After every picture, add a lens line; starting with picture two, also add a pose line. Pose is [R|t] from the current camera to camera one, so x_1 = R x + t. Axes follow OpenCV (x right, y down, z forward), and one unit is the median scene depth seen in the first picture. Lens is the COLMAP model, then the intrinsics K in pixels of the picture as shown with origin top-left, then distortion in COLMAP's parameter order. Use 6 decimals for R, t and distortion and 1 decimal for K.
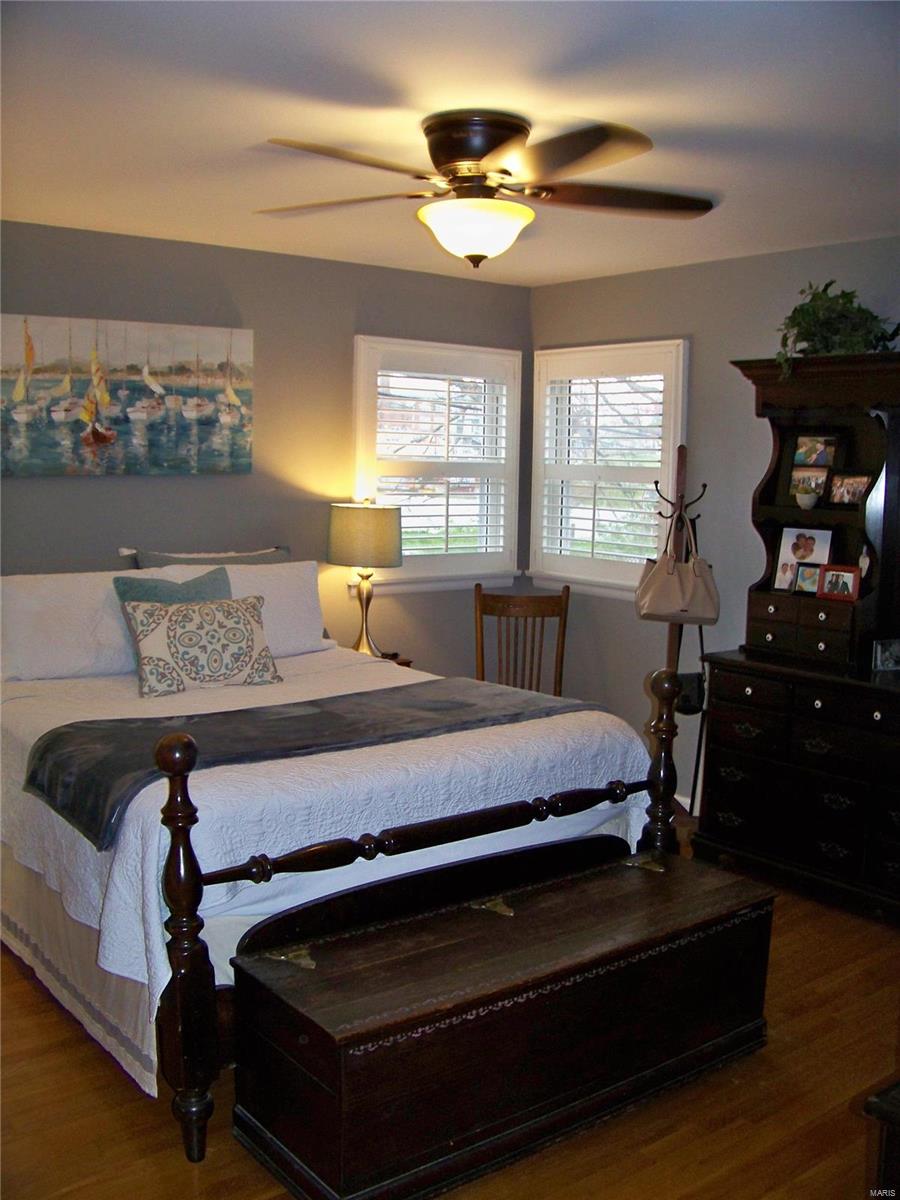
lens RADIAL K [[1168.9, 0, 450.0], [0, 1168.9, 600.0], [0, 0, 1]] dist [-0.224488, 0.220359]
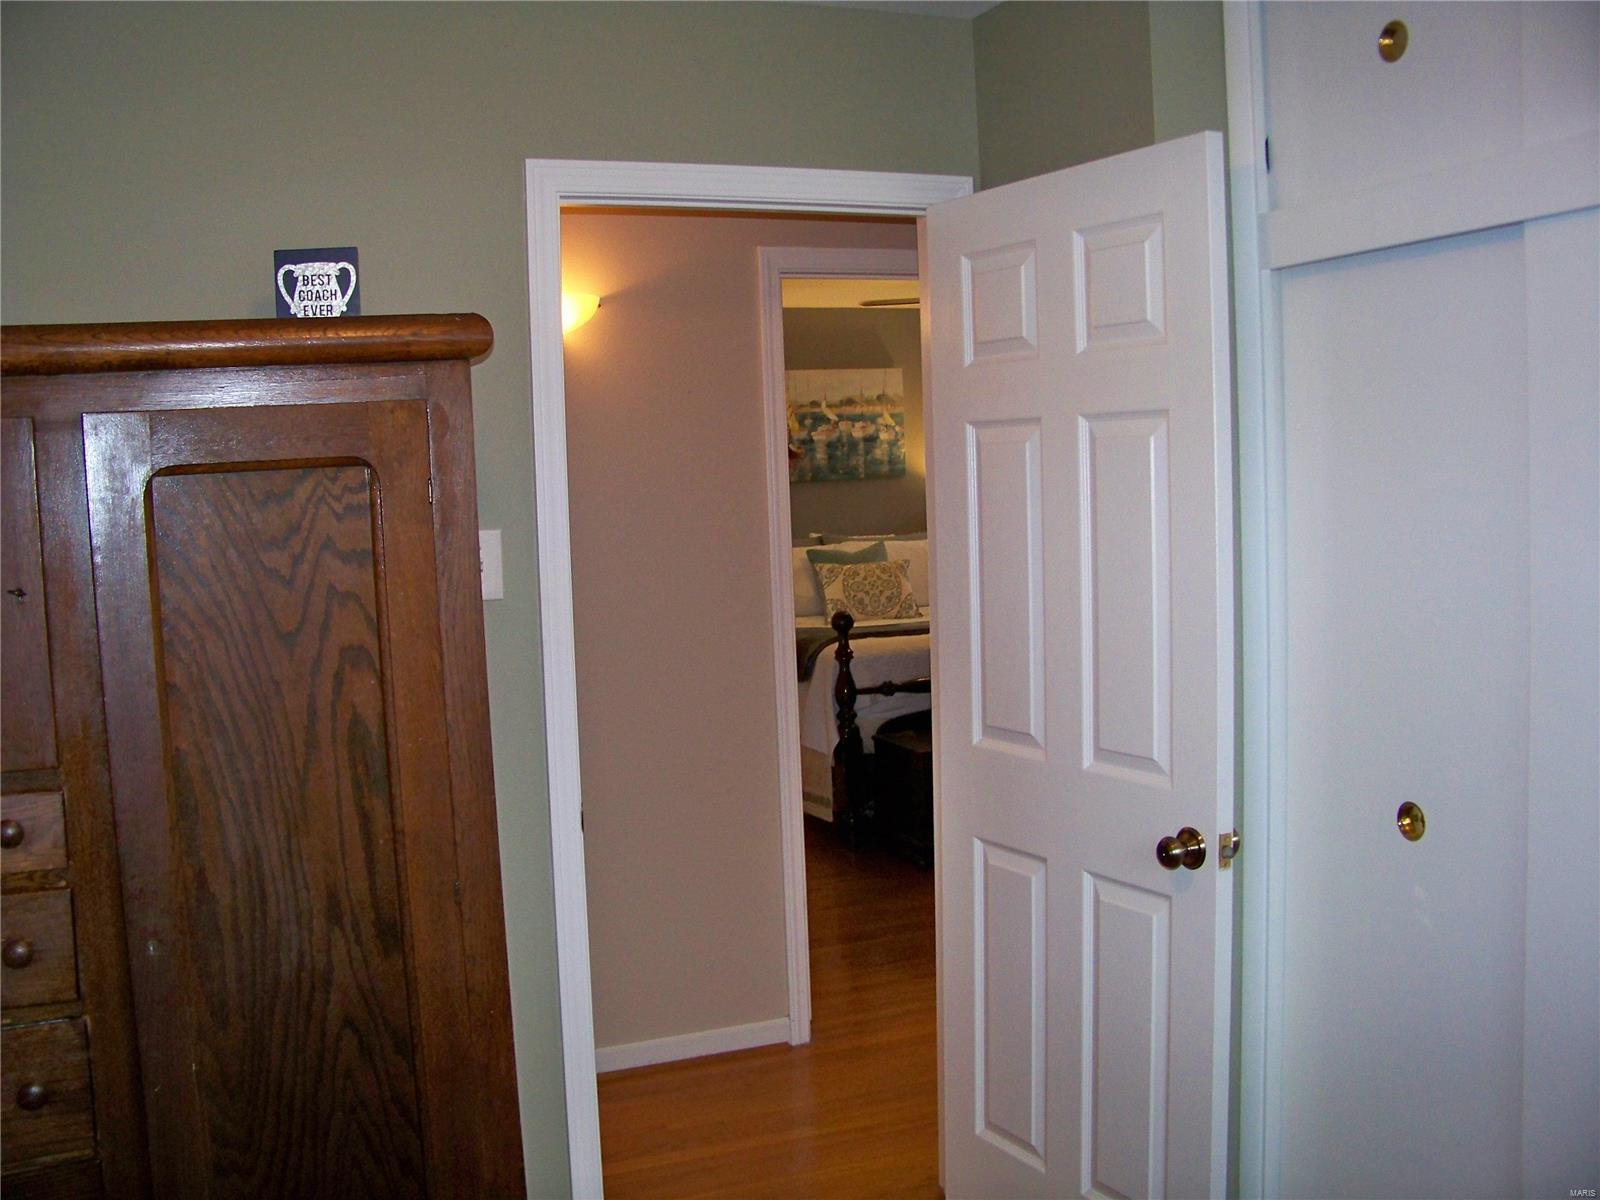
lens RADIAL K [[1558.5, 0, 800.0], [0, 1558.5, 600.0], [0, 0, 1]] dist [-0.224488, 0.220359]
pose [[0.959101, -0.032241, -0.281221, 0.227558], [0.022541, 0.999036, -0.037660, 0.106003], [0.282164, 0.029781, 0.958904, -0.804350]]
